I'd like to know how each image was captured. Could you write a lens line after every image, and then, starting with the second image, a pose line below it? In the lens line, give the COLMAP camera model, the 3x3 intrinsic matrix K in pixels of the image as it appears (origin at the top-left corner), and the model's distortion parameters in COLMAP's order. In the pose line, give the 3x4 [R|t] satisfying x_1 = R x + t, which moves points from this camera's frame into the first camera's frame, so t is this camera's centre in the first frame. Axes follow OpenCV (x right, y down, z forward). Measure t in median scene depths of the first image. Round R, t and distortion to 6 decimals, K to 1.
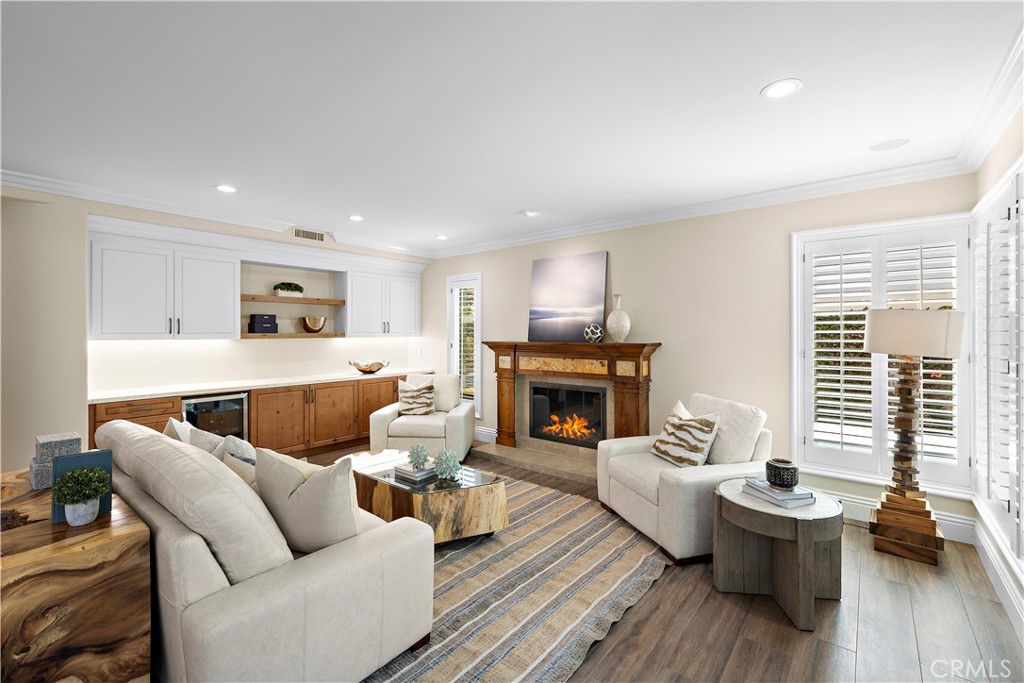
lens RADIAL K [[436.2, 0, 510.5], [0, 436.2, 331.3], [0, 0, 1]] dist [0.000098, 0.001722]
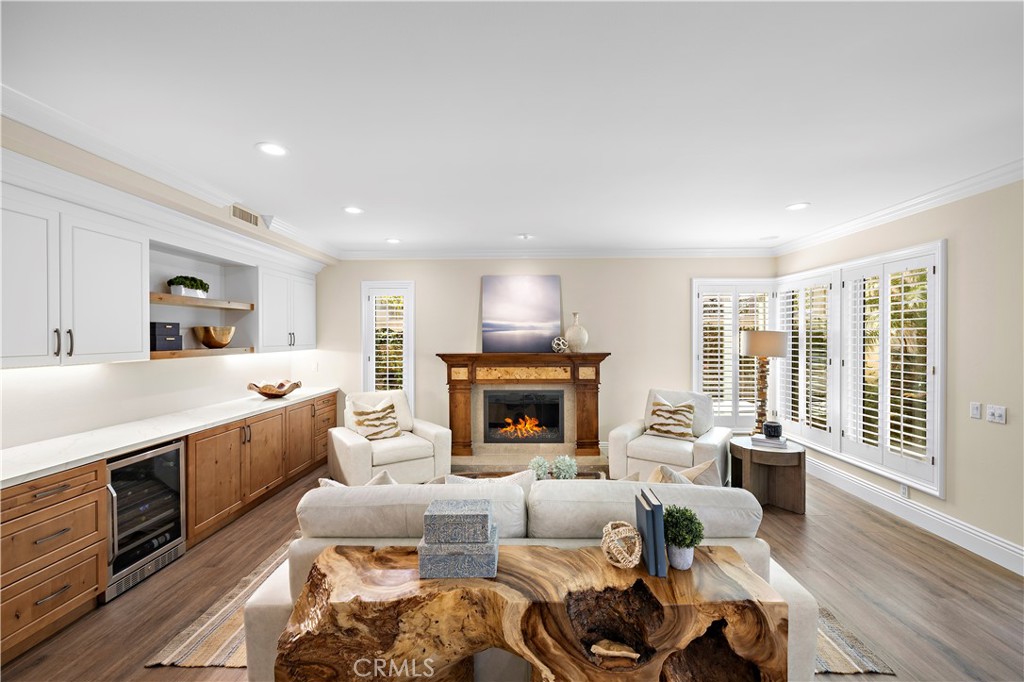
lens RADIAL K [[436.2, 0, 519.1], [0, 436.2, 339.1], [0, 0, 1]] dist [0.000098, 0.001722]
pose [[0.779918, -0.005992, 0.625853, -0.573218], [0.001033, 0.999965, 0.008286, -0.018732], [-0.625880, -0.005816, 0.779897, 0.138277]]
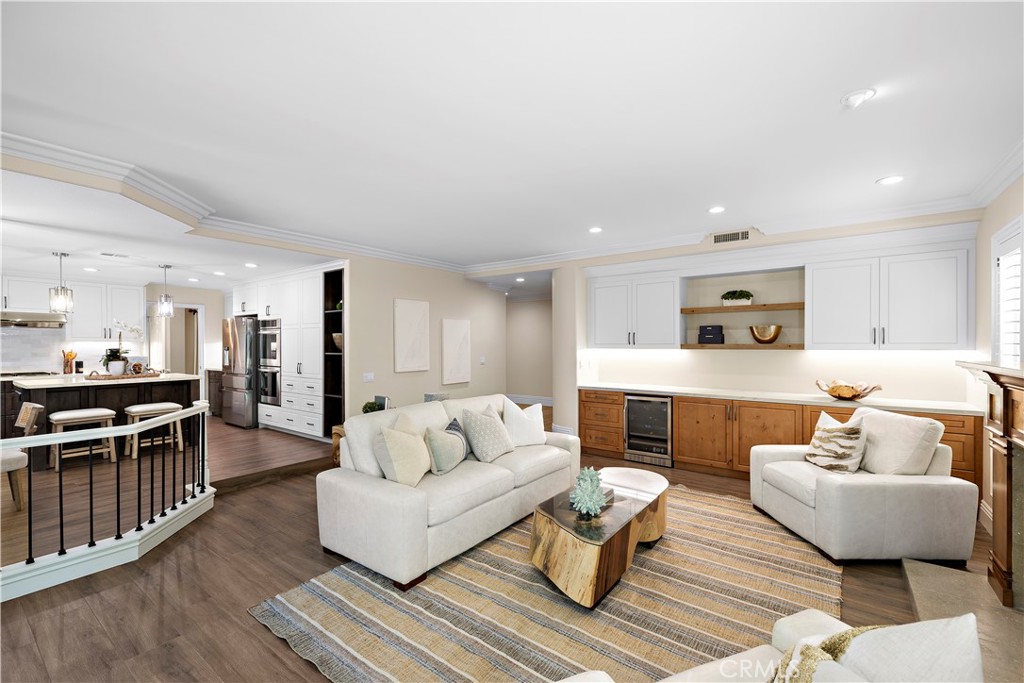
lens RADIAL K [[436.2, 0, 519.8], [0, 436.2, 344.3], [0, 0, 1]] dist [0.000098, 0.001722]
pose [[0.055758, 0.002574, -0.998441, 0.439830], [0.005457, 0.999981, 0.002883, -0.000472], [0.998429, -0.005609, 0.055743, 0.515305]]
